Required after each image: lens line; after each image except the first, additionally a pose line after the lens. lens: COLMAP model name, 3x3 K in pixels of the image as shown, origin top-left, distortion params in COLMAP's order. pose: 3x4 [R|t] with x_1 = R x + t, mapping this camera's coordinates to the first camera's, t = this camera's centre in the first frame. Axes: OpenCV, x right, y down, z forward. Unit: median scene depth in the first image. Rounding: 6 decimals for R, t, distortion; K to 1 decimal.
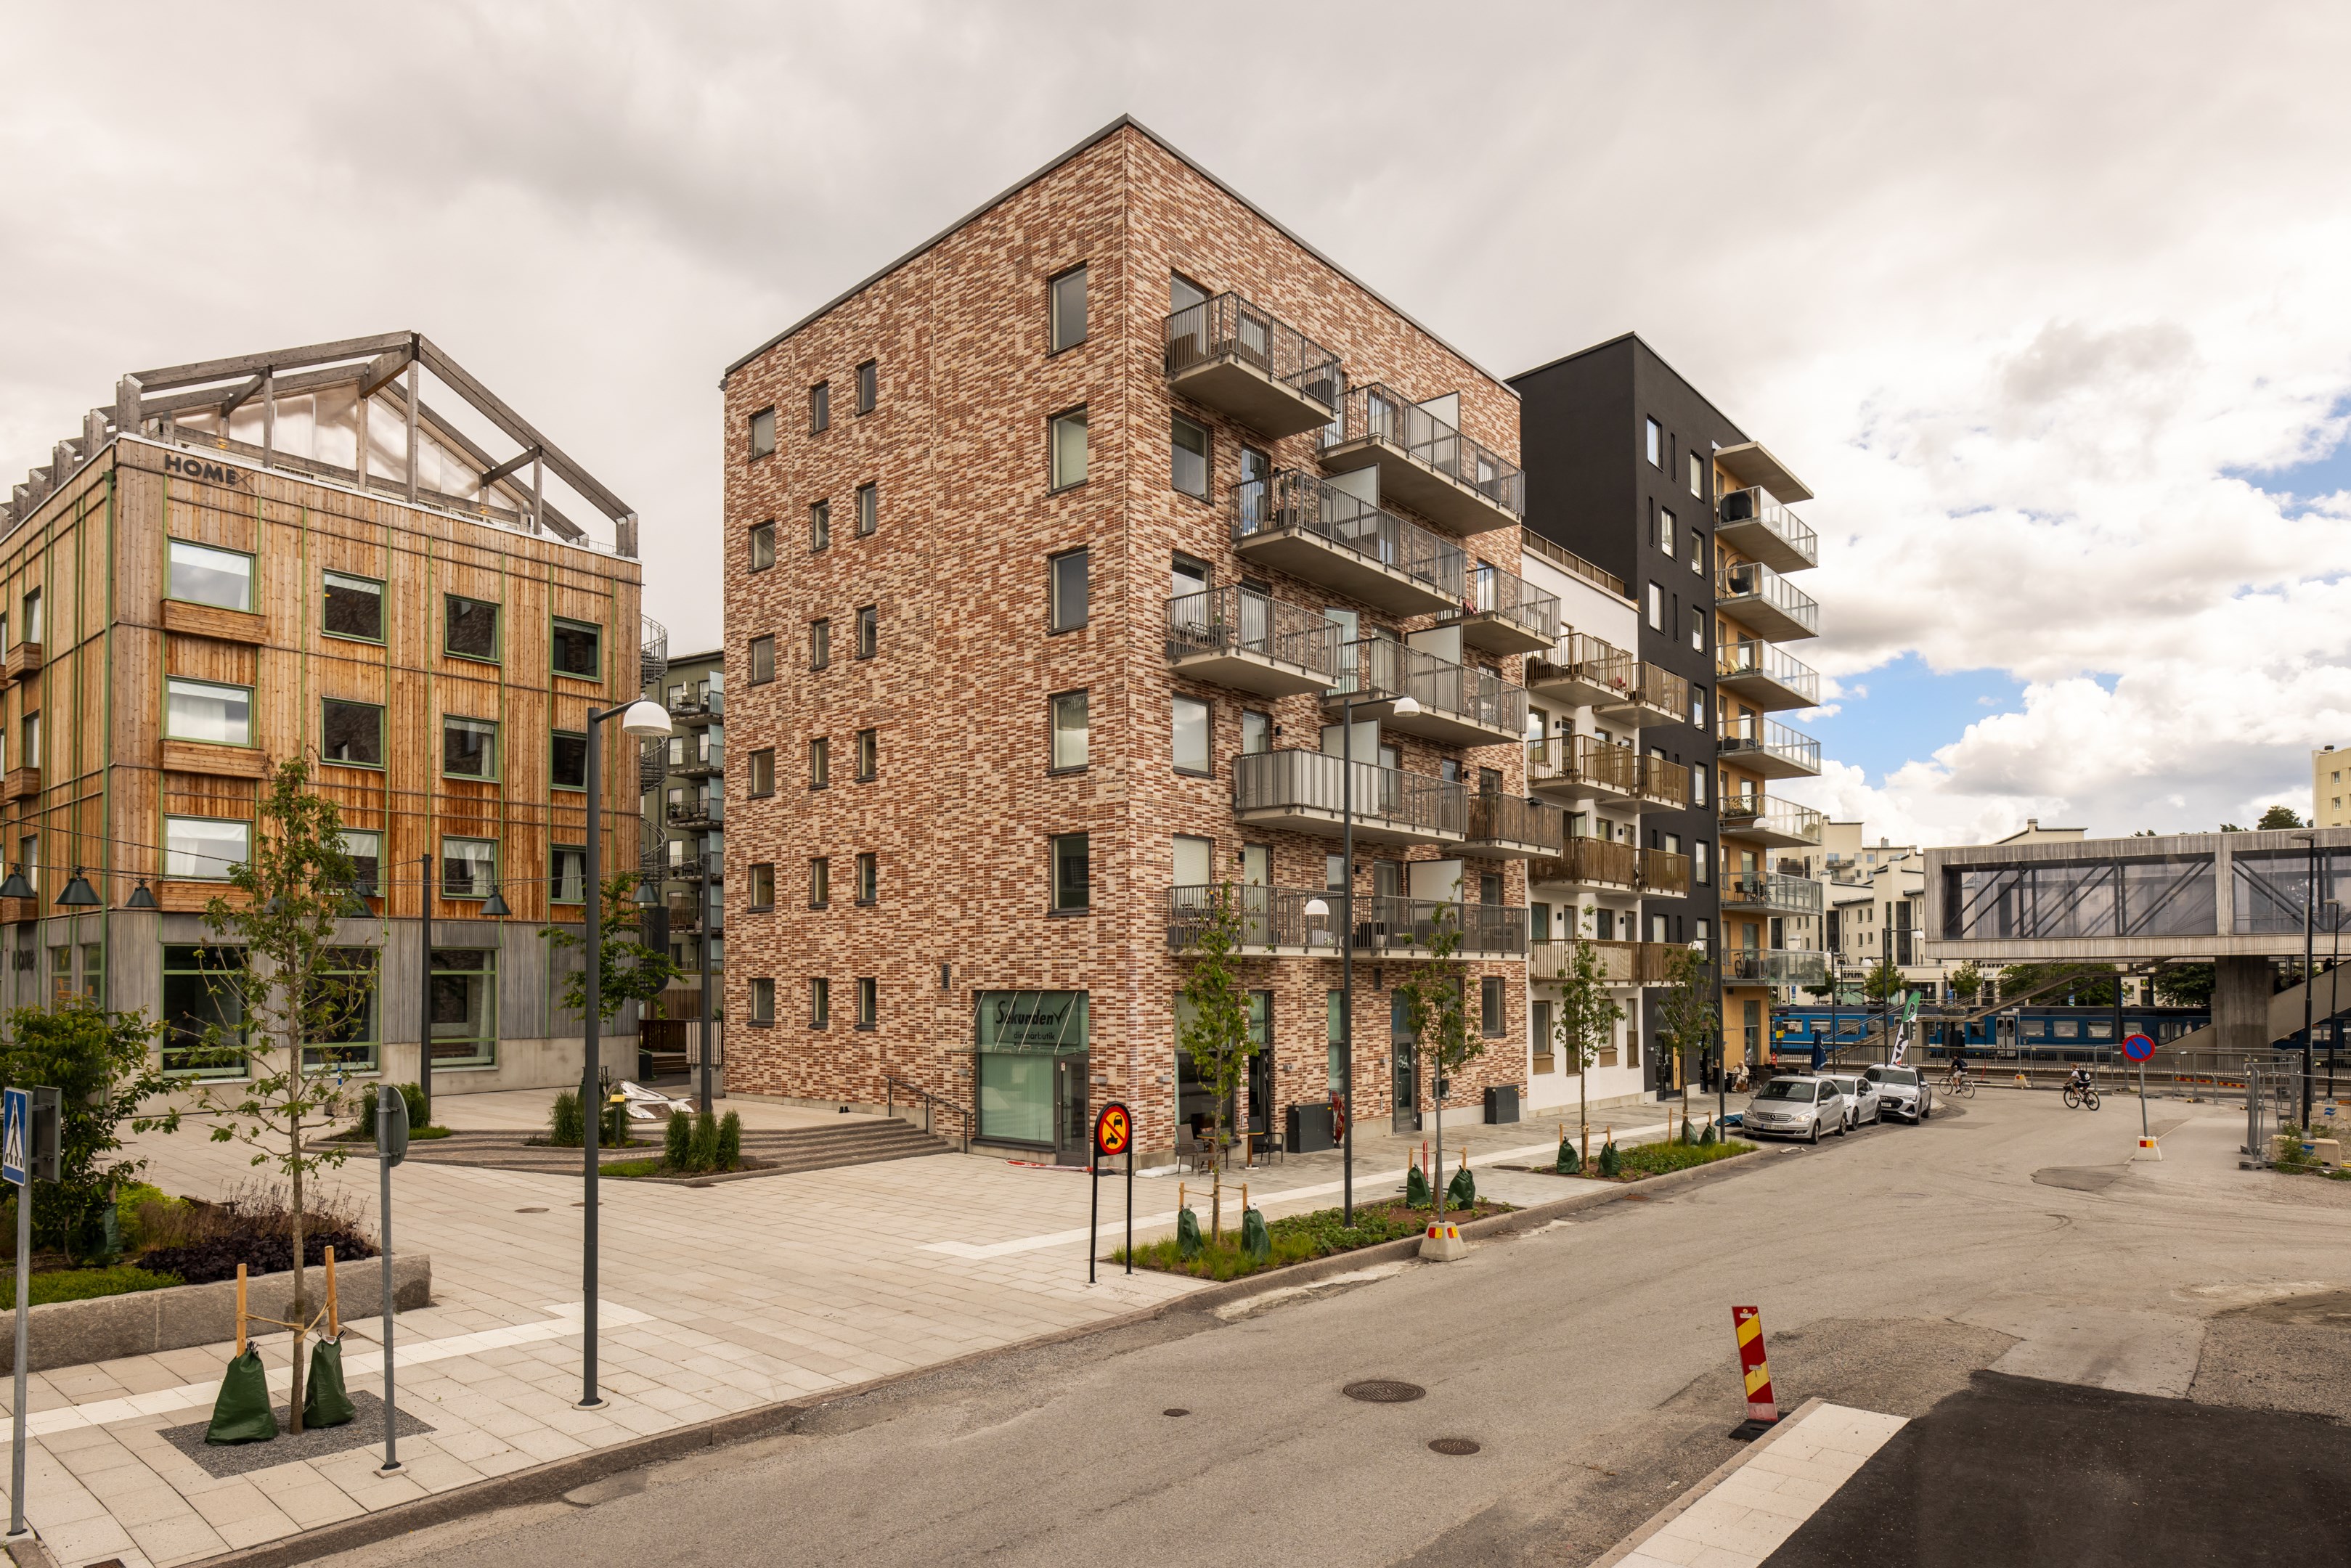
lens RADIAL K [[1312.8, 0, 1133.2], [0, 1312.8, 952.8], [0, 0, 1]] dist [-0.005363, 0.001812]
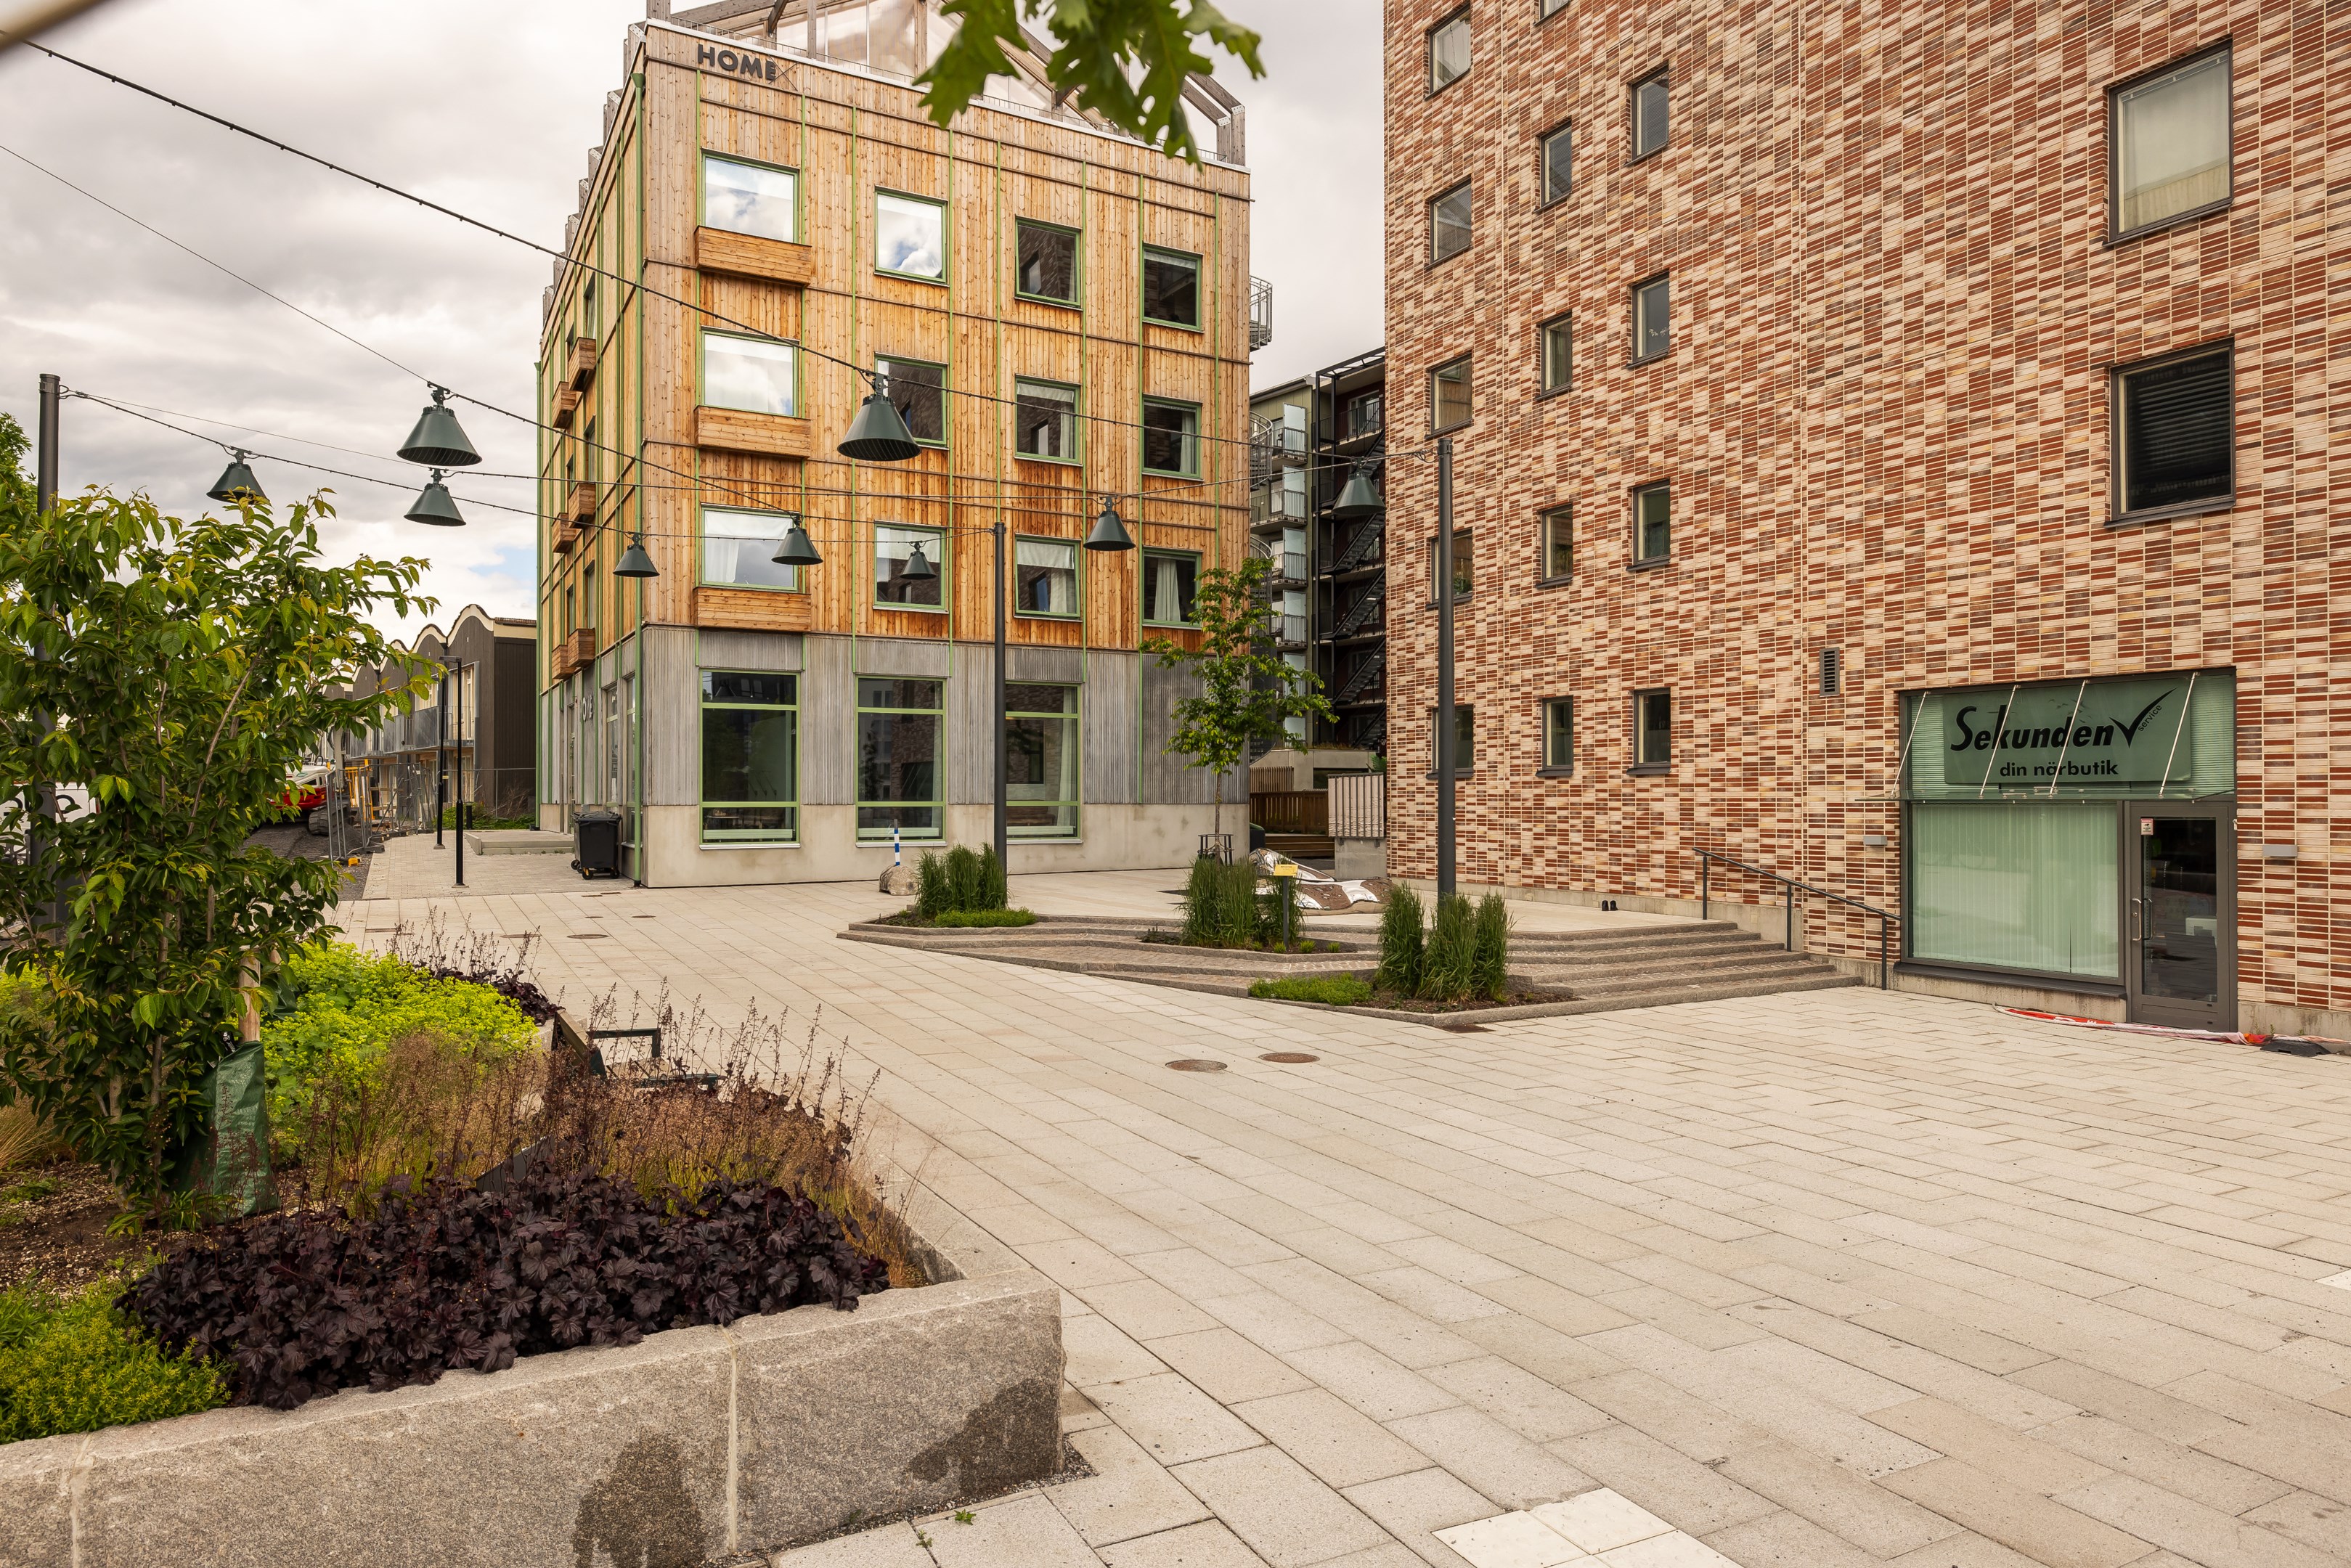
lens RADIAL K [[1401.3, 0, 1178.4], [0, 1401.3, 784.9], [0, 0, 1]] dist [-0.015207, 0.000572]
pose [[0.935429, 0.001383, -0.353511, -0.176723], [0.005627, 0.999807, 0.018801, 0.049380], [0.353469, -0.019576, 0.935241, 0.316585]]
